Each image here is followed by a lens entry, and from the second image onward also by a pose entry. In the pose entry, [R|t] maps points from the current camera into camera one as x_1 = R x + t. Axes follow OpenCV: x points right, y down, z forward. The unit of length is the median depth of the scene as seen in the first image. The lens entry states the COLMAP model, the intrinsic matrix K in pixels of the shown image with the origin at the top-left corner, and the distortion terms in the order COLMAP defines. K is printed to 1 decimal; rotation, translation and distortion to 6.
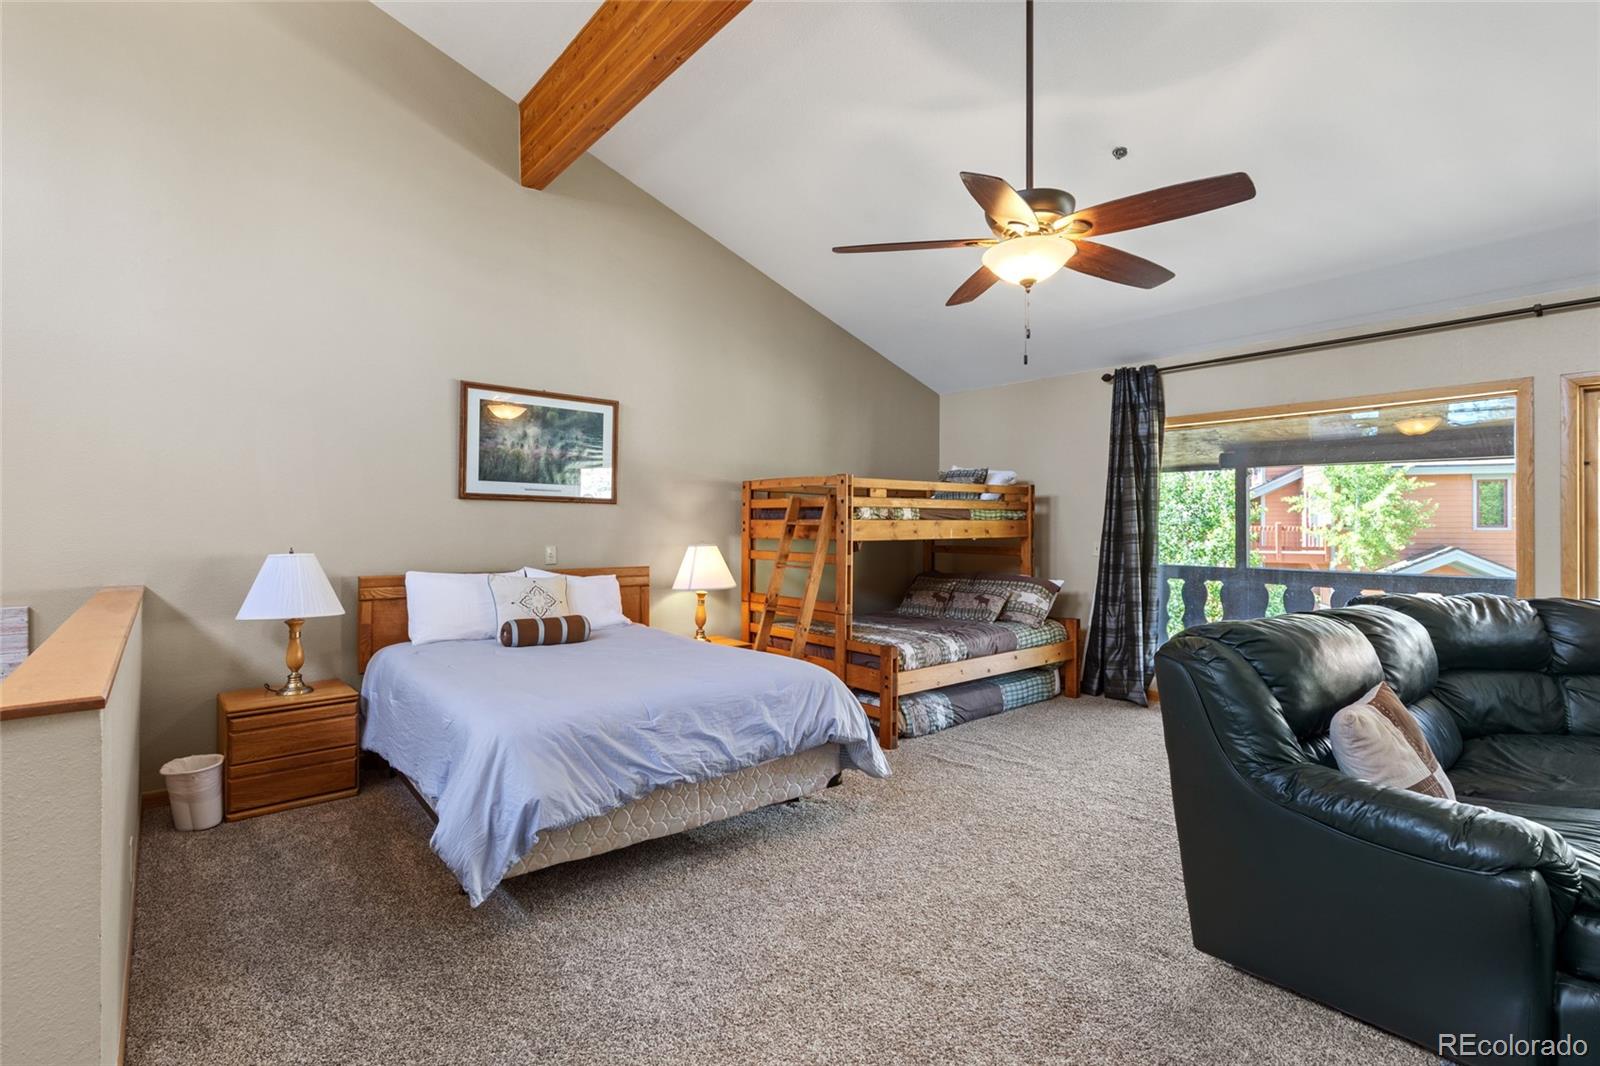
lens RADIAL K [[745.4, 0, 794.0], [0, 745.4, 523.7], [0, 0, 1]] dist [0.011388, 0.000494]
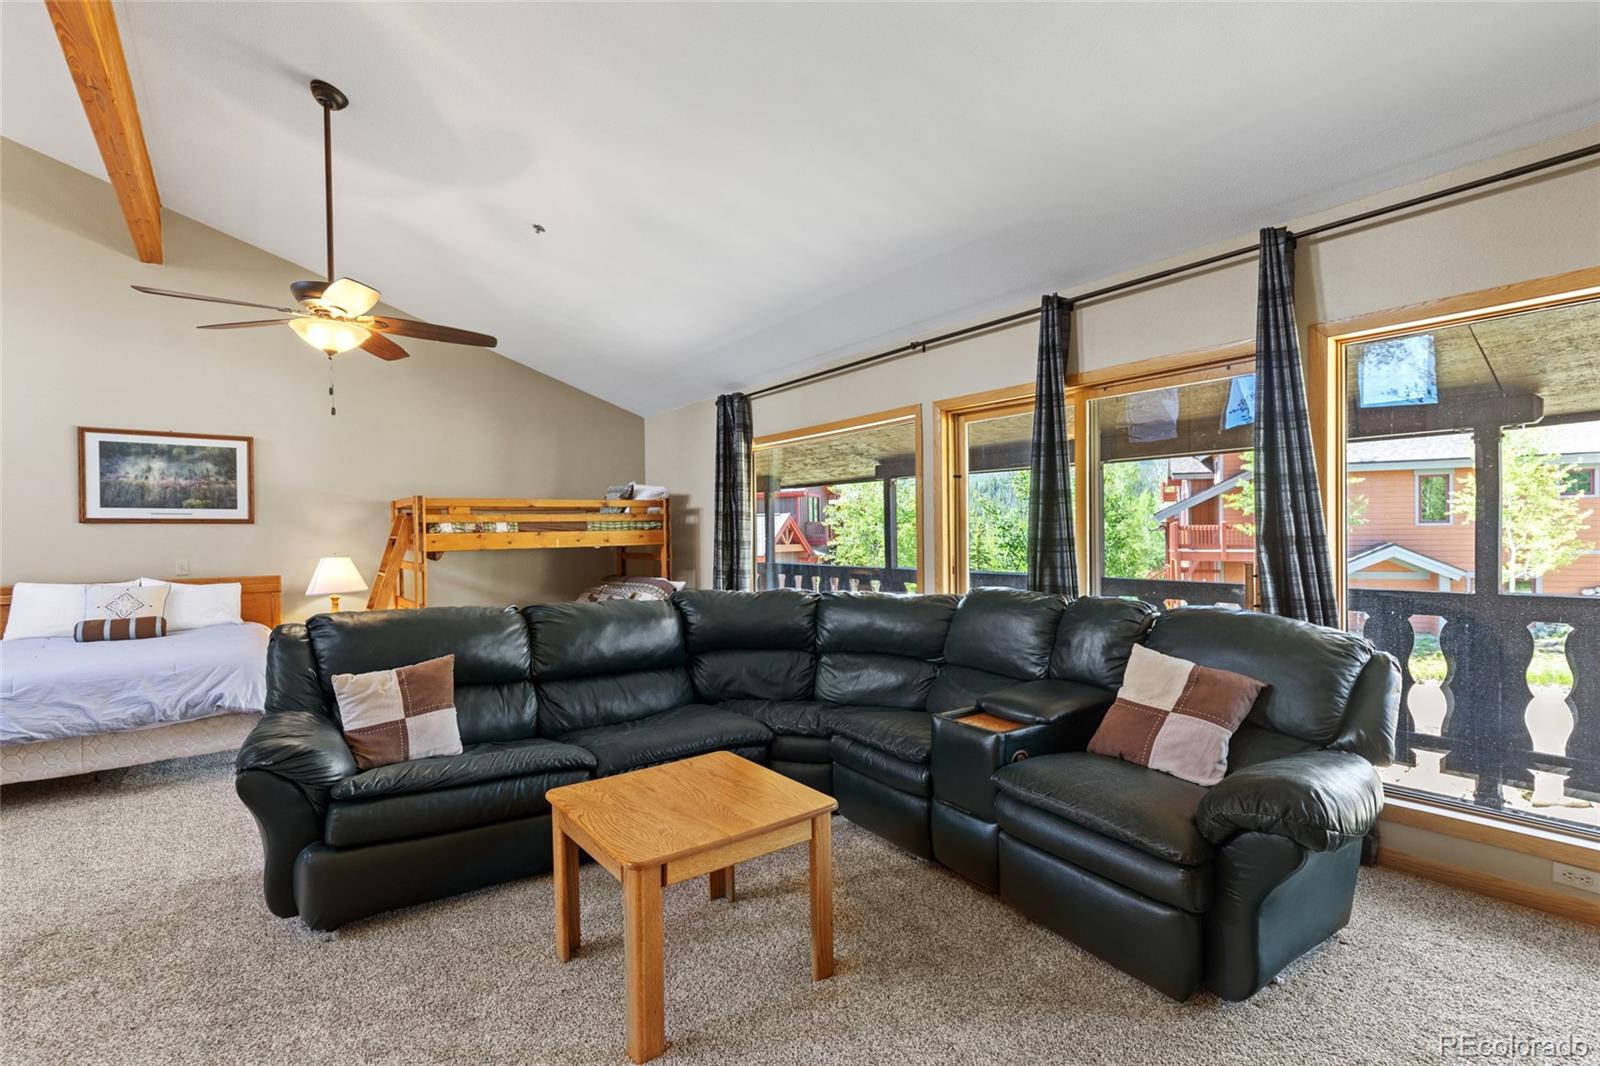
lens RADIAL K [[732.8, 0, 802.0], [0, 732.8, 542.6], [0, 0, 1]] dist [0.004291, -0.000410]
pose [[0.998577, -0.016935, -0.050571, 0.725674], [0.017816, 0.999697, 0.017014, -0.000461], [0.050268, -0.017891, 0.998576, -0.134028]]
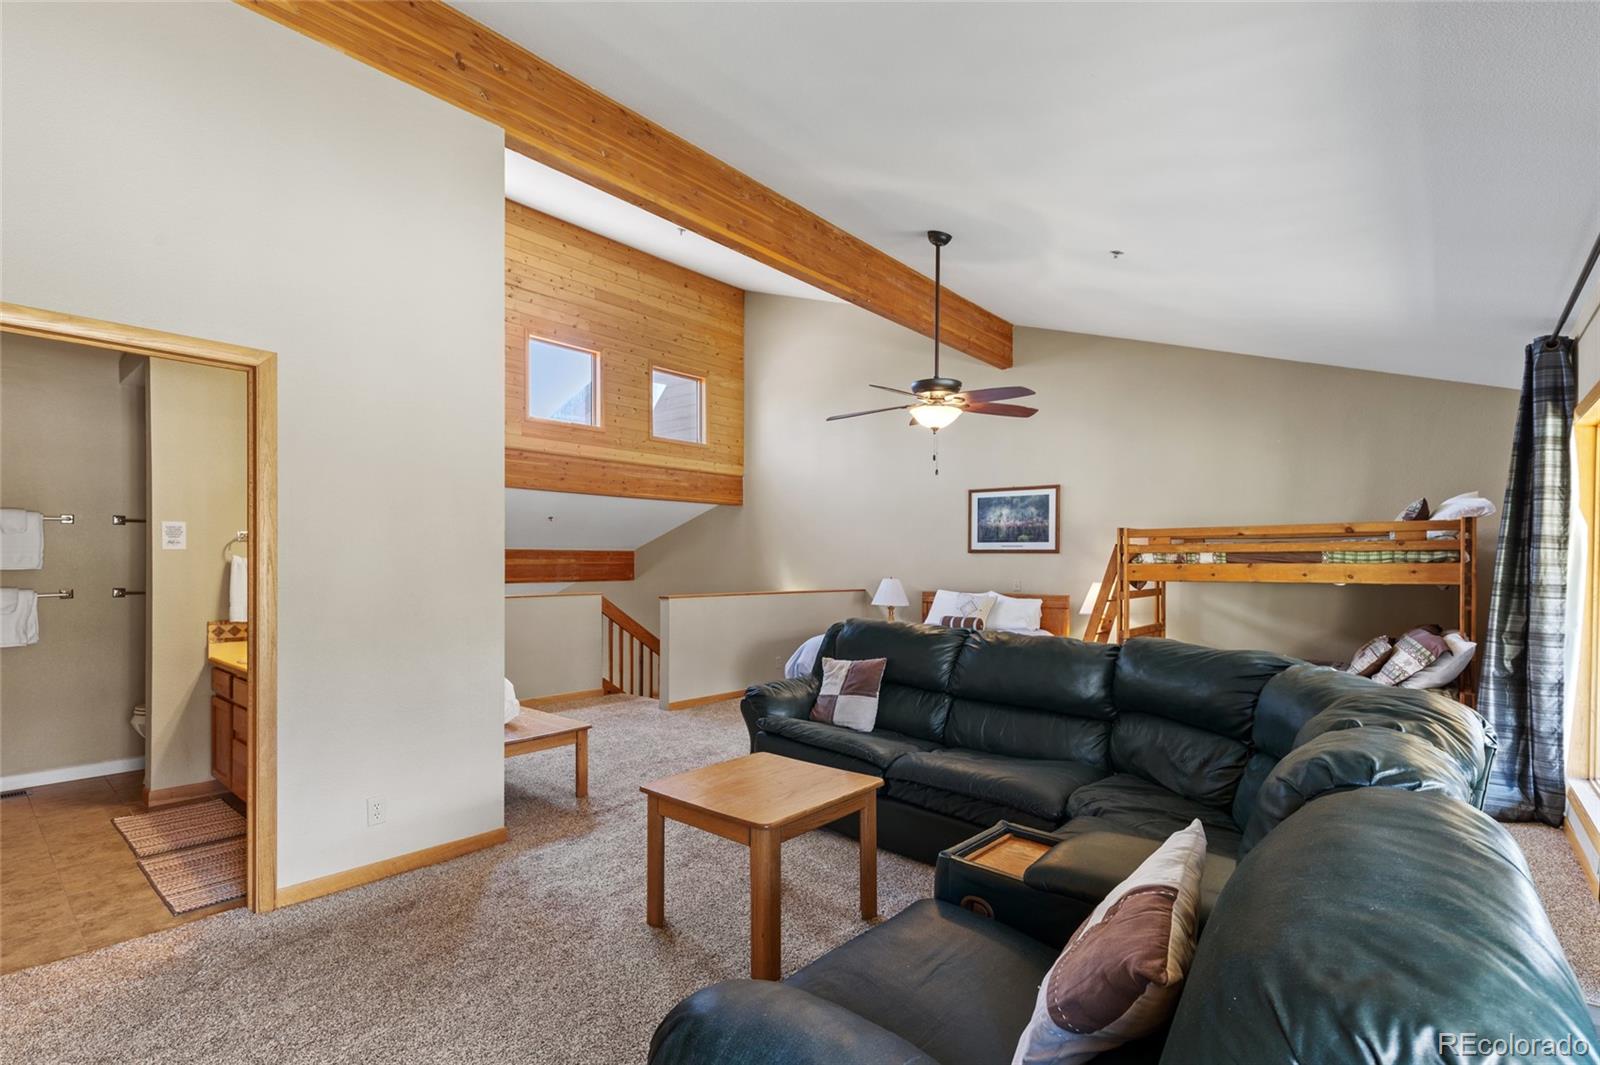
lens RADIAL K [[739.9, 0, 791.4], [0, 739.9, 567.9], [0, 0, 1]] dist [-0.000075, -0.000171]
pose [[0.151593, 0.004822, -0.988431, 1.202627], [-0.000439, 0.999988, 0.004811, -0.003949], [0.988443, -0.000296, 0.151593, 0.253716]]
